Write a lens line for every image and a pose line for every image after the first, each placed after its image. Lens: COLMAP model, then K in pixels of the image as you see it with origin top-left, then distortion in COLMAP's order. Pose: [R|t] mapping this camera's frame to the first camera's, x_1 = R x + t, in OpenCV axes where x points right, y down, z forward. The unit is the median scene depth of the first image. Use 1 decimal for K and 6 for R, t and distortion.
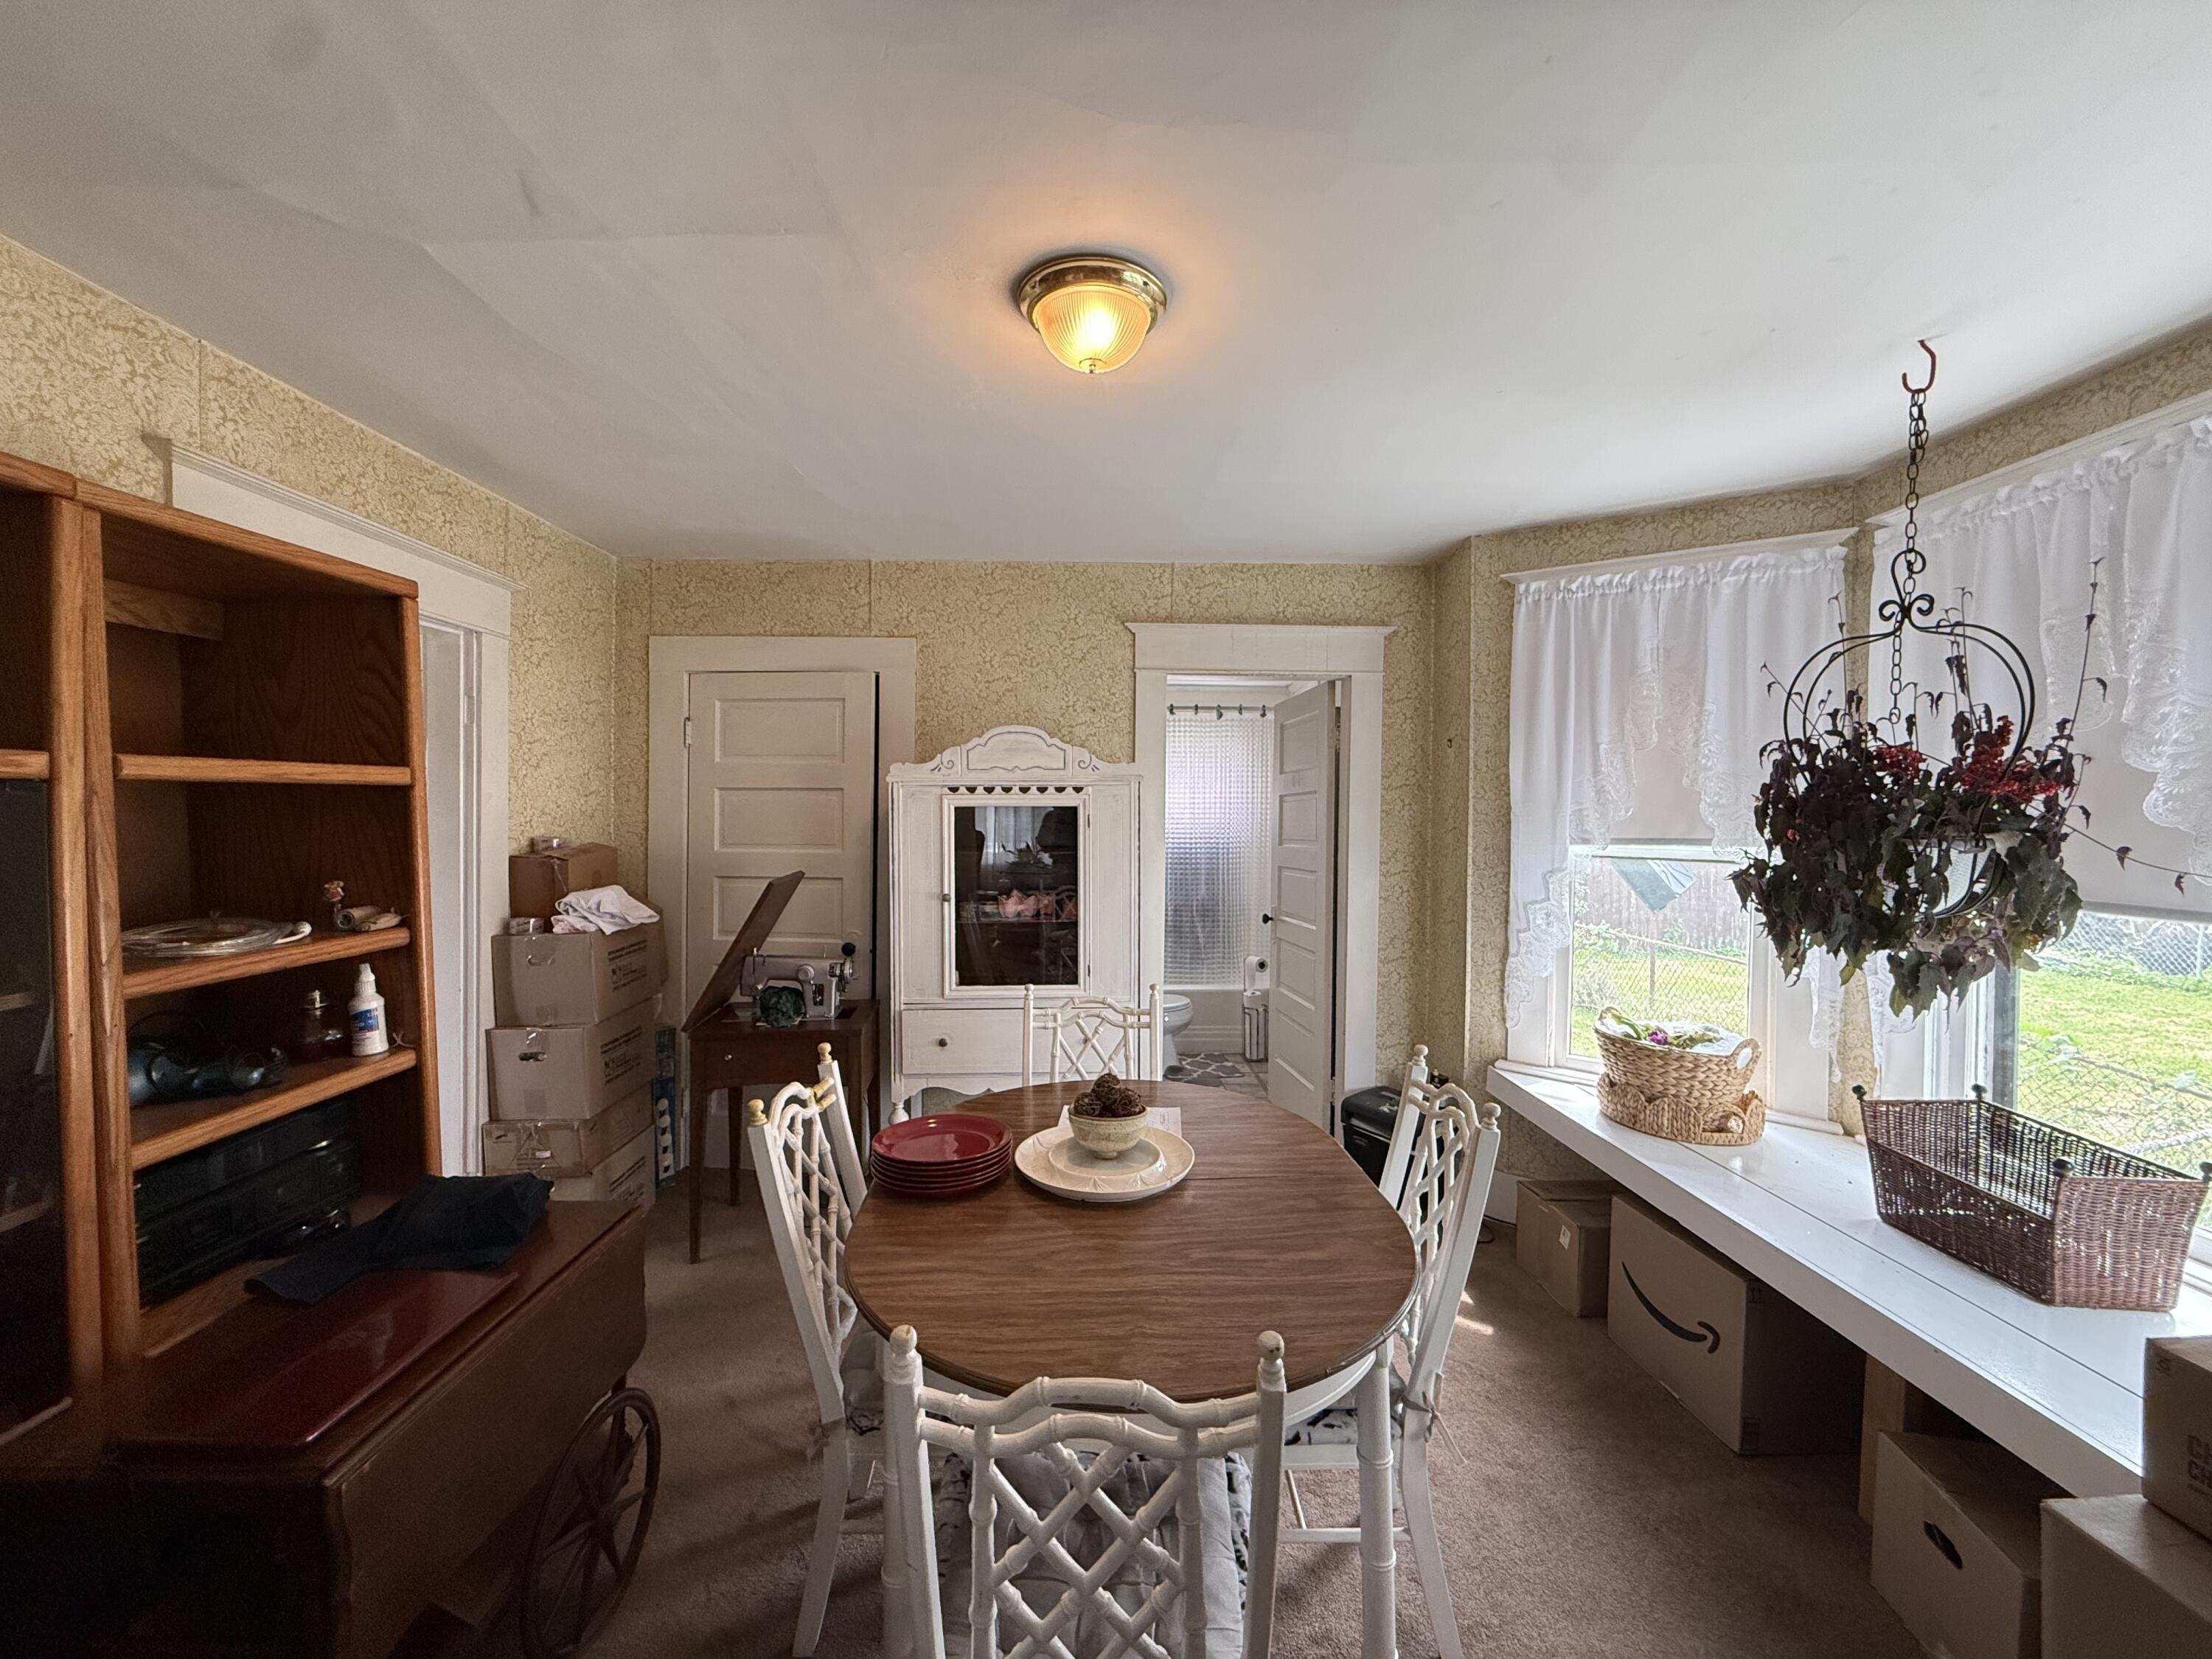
lens RADIAL K [[883.0, 0, 1108.9], [0, 883.0, 827.0], [0, 0, 1]] dist [-0.000816, -0.000090]
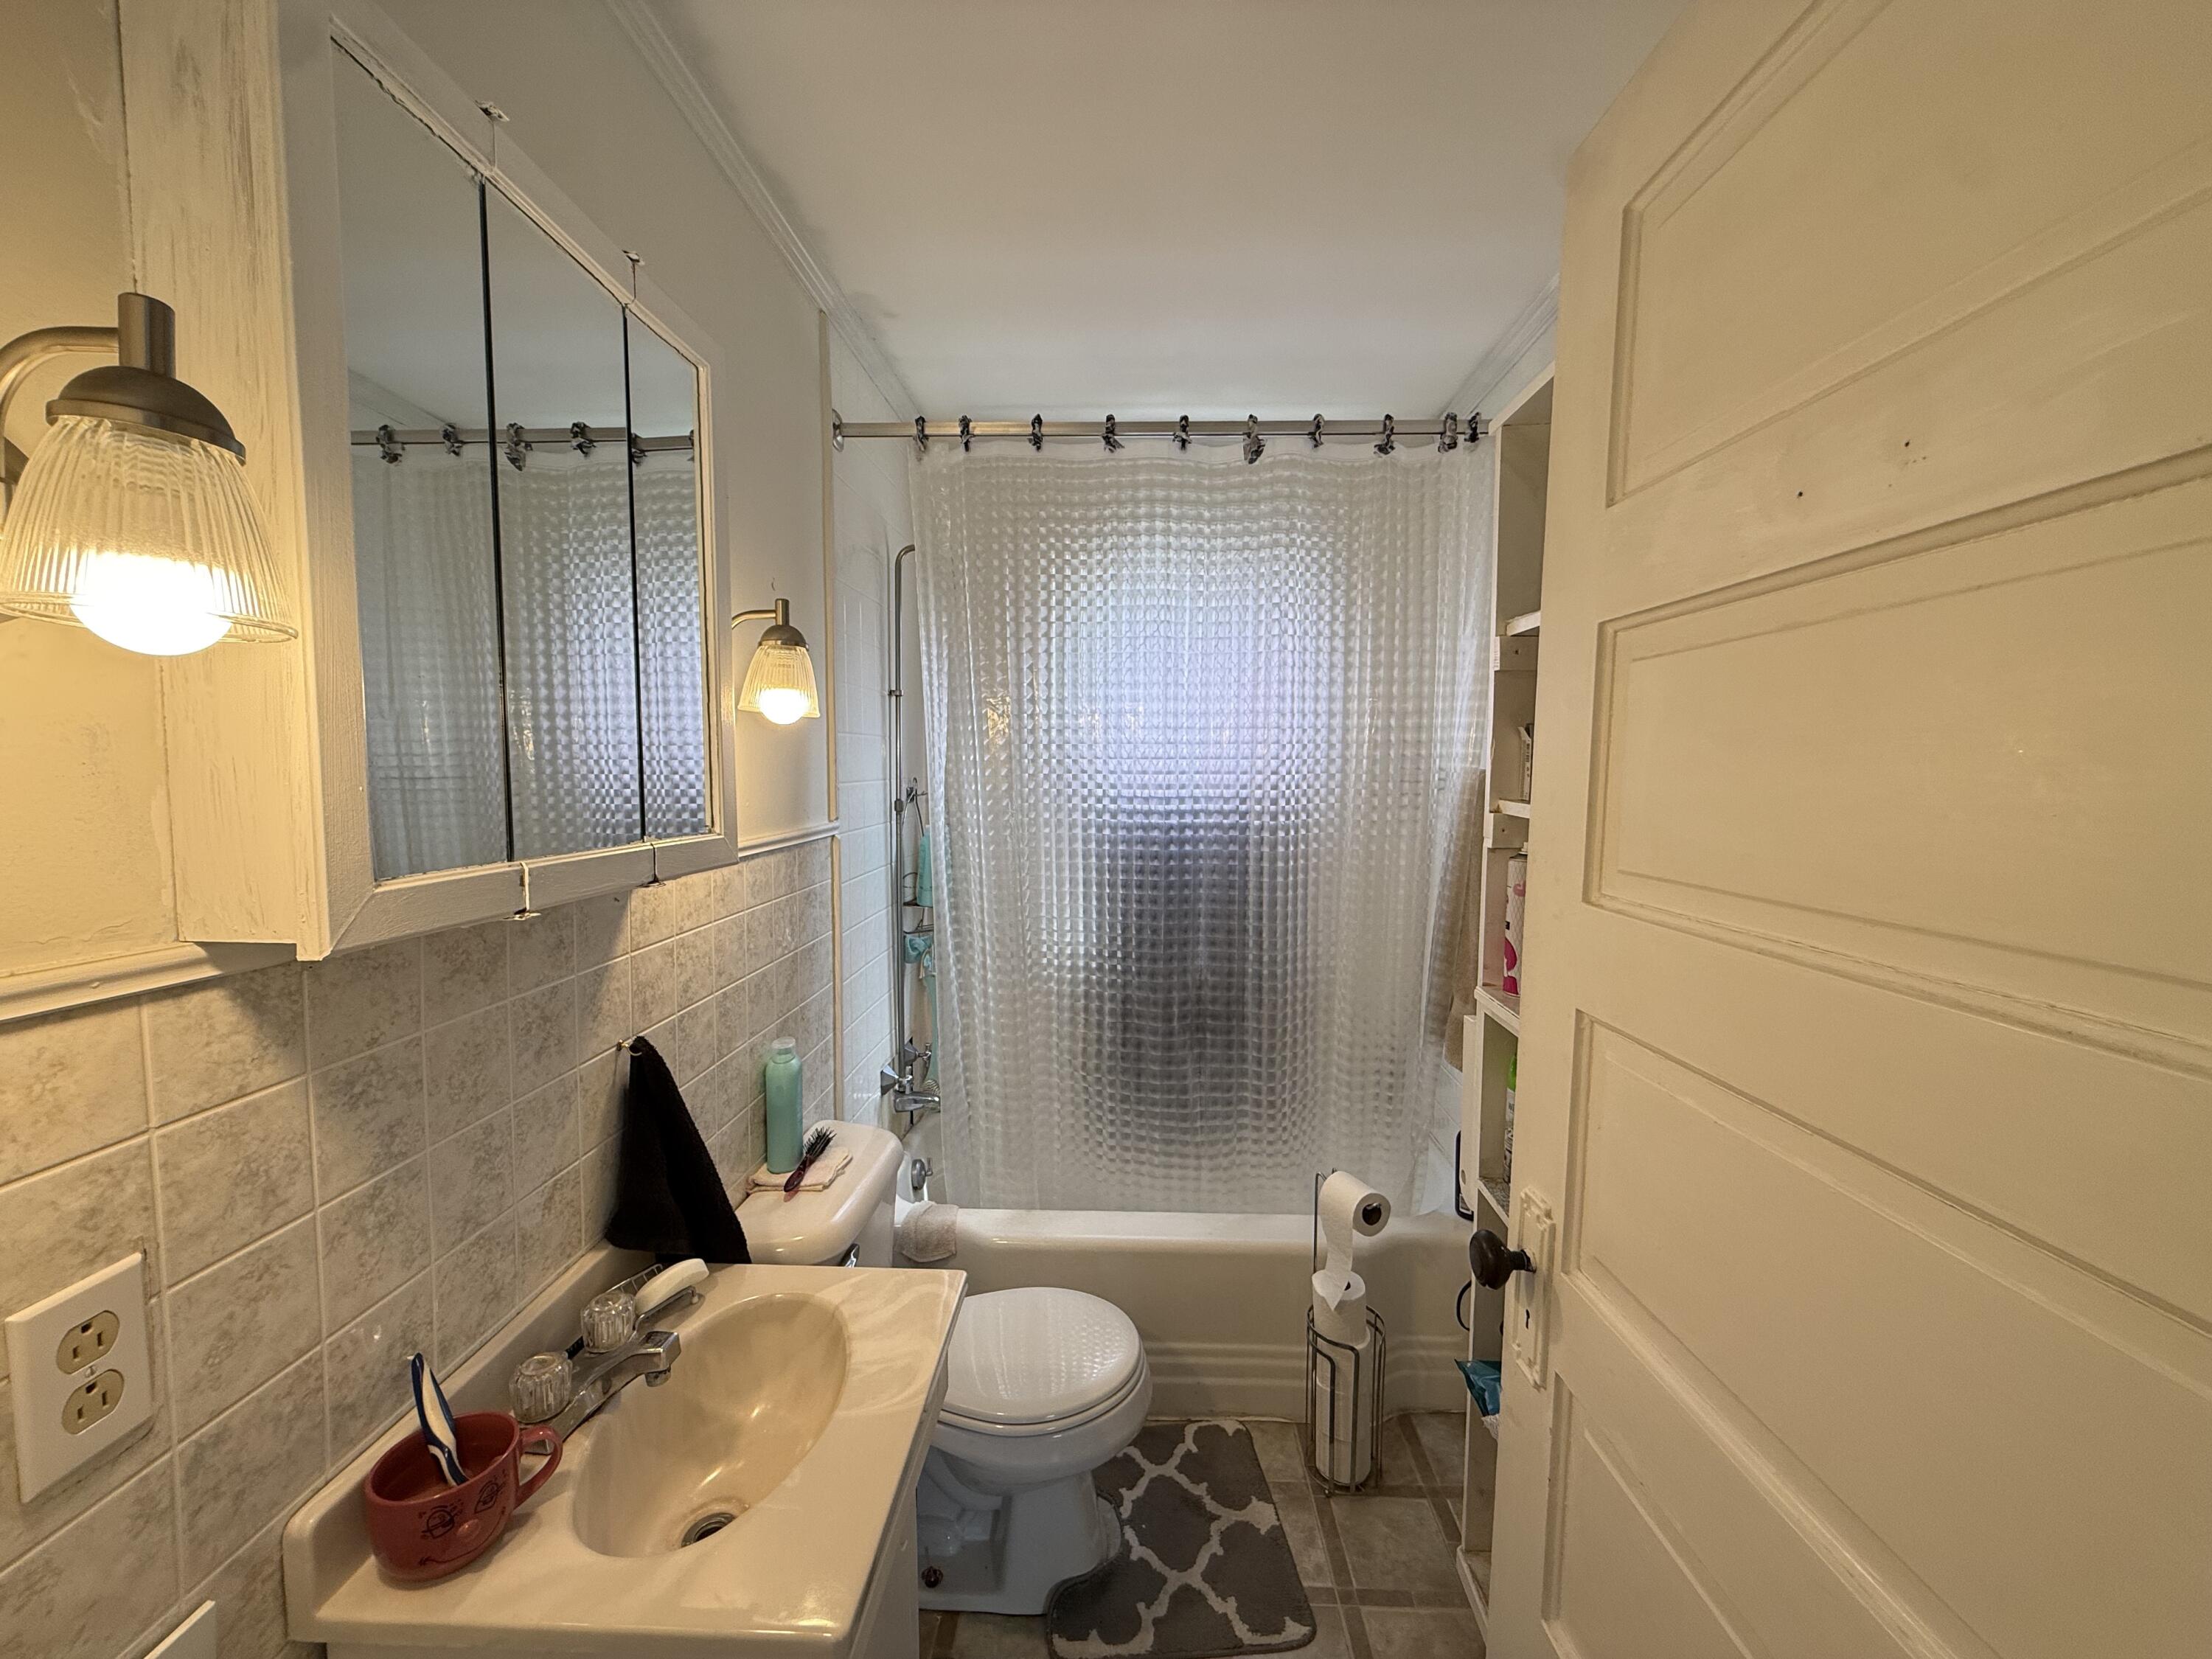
lens RADIAL K [[883.0, 0, 1106.1], [0, 883.0, 833.1], [0, 0, 1]] dist [-0.000816, -0.000090]
pose [[0.998479, 0.009302, -0.054339, 0.088818], [-0.006149, 0.998303, 0.057909, -0.001618], [0.054785, -0.057487, 0.996842, 0.650673]]
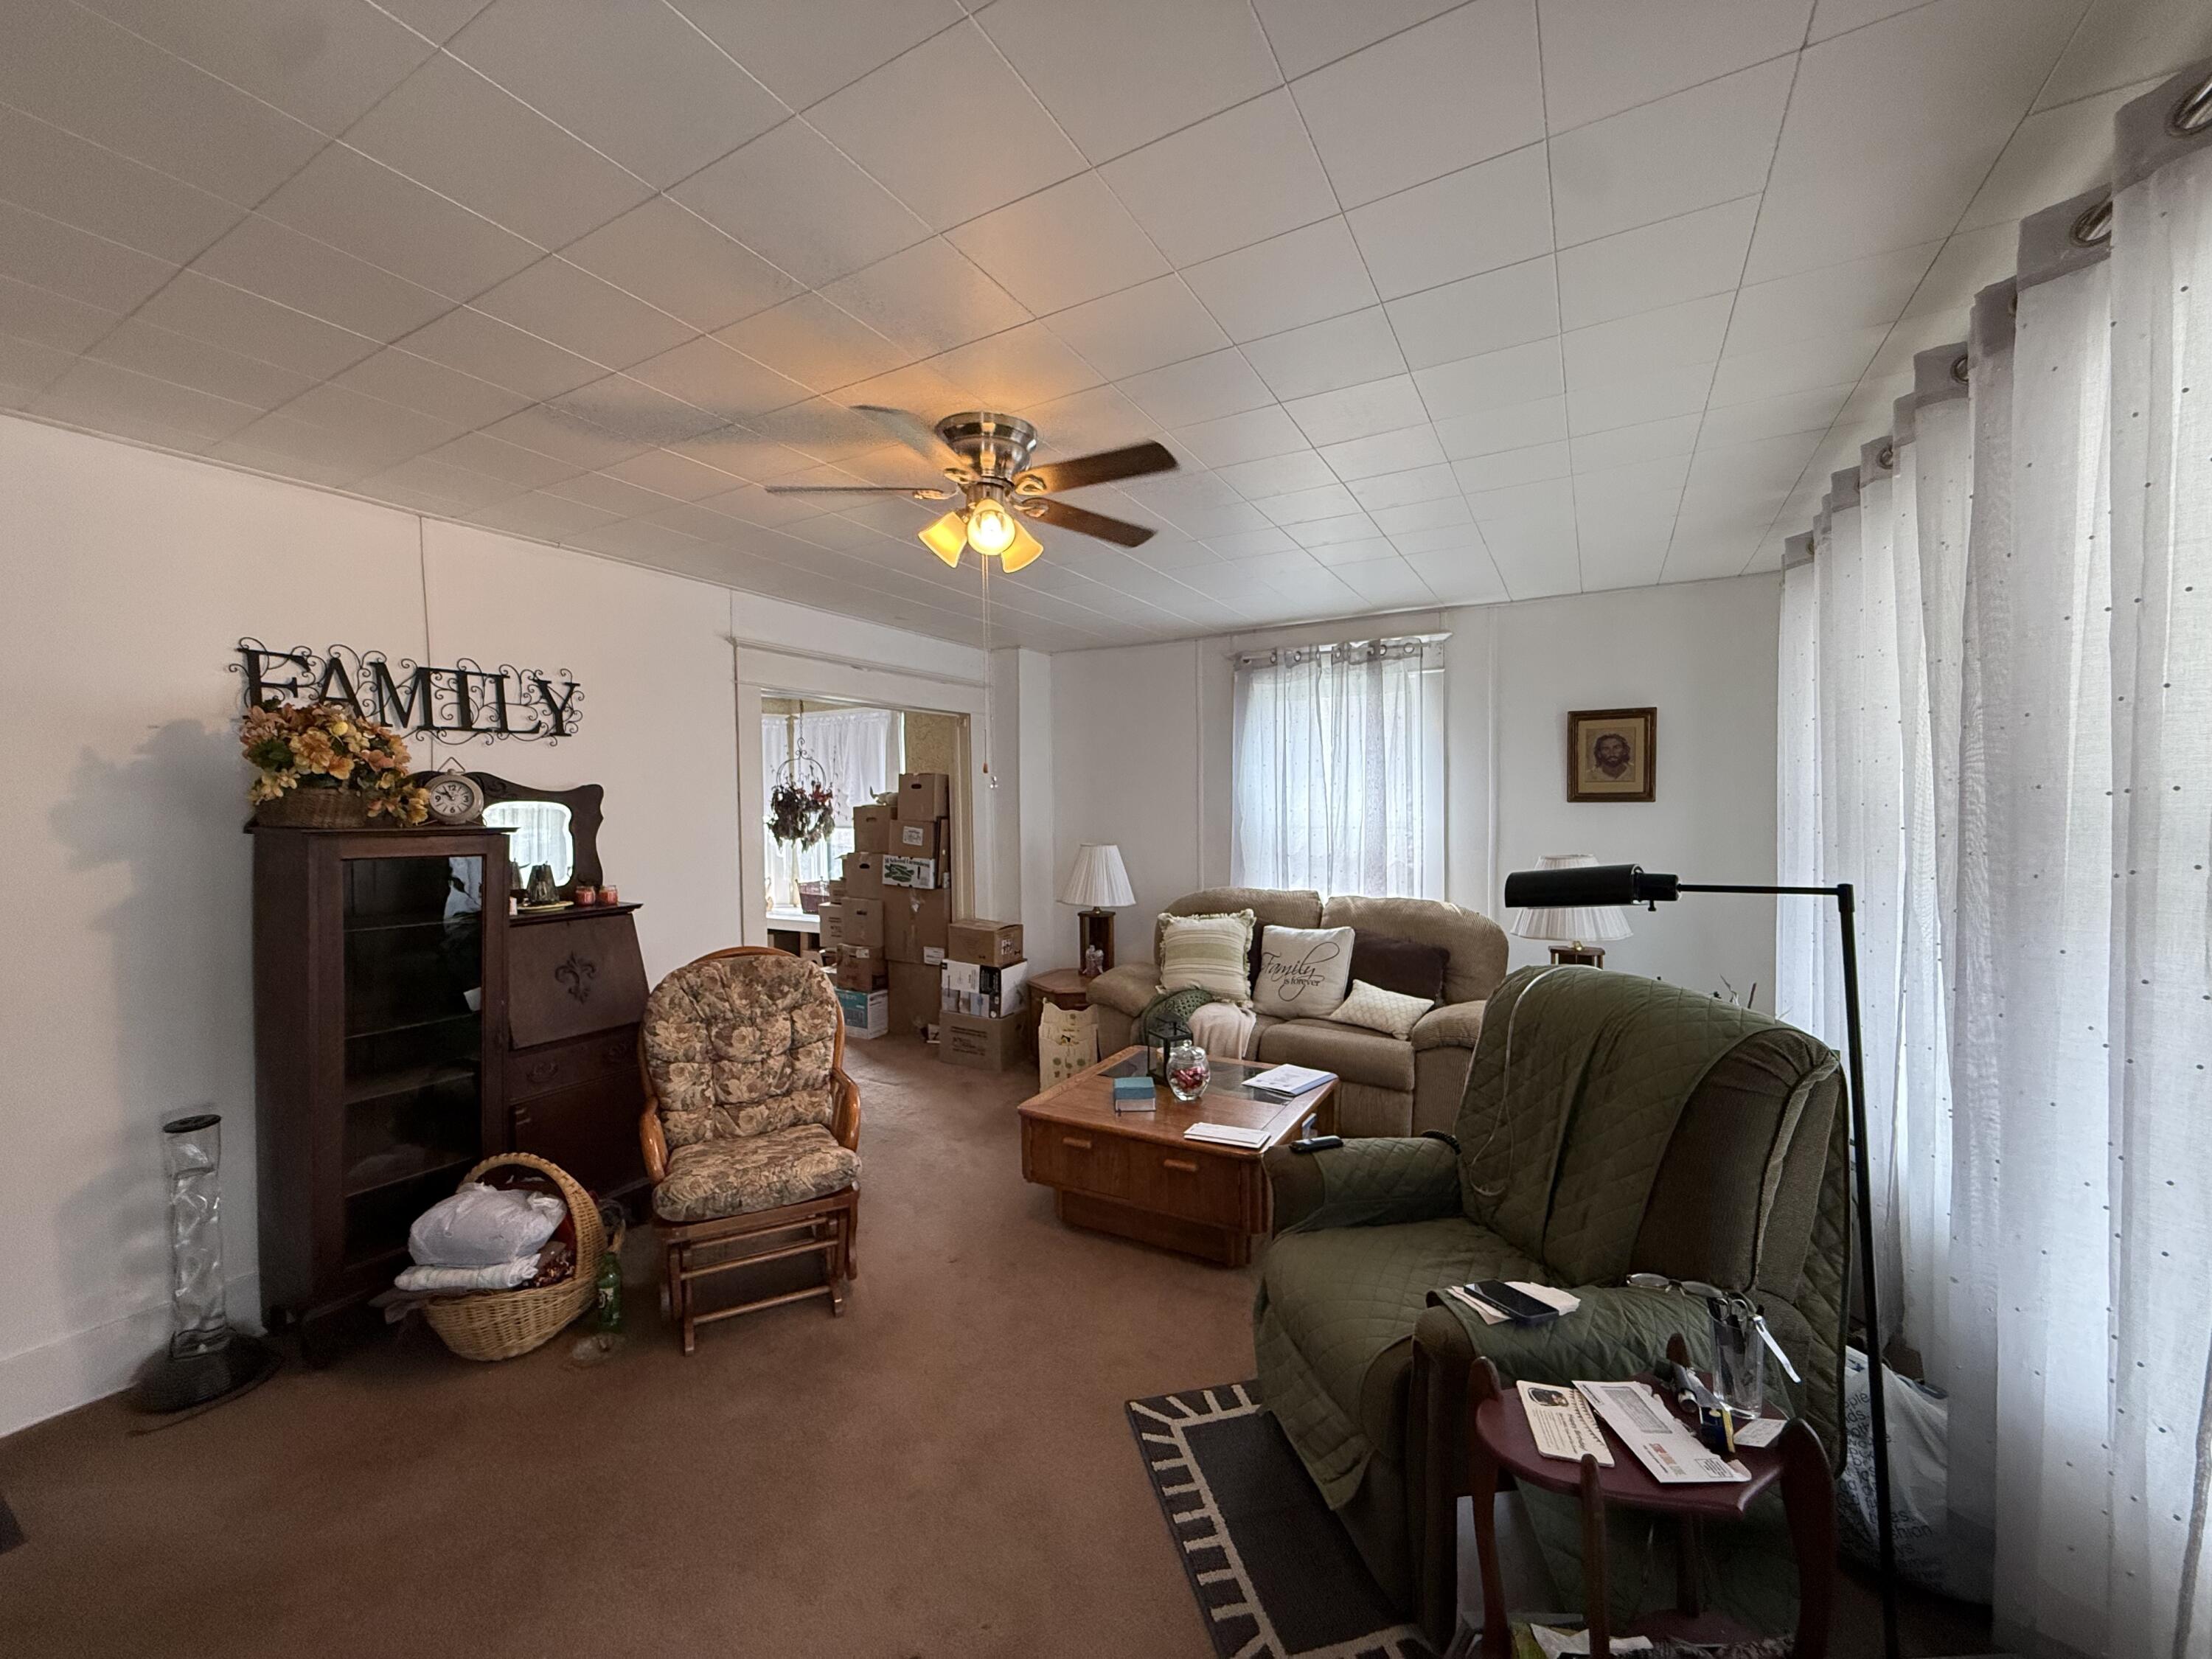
lens RADIAL K [[883.0, 0, 1104.1], [0, 883.0, 824.0], [0, 0, 1]] dist [-0.000816, -0.000090]
pose [[0.510237, -0.036137, 0.859274, -1.927747], [0.031819, 0.999226, 0.023128, 0.022198], [-0.859445, 0.015541, 0.510992, -2.320100]]
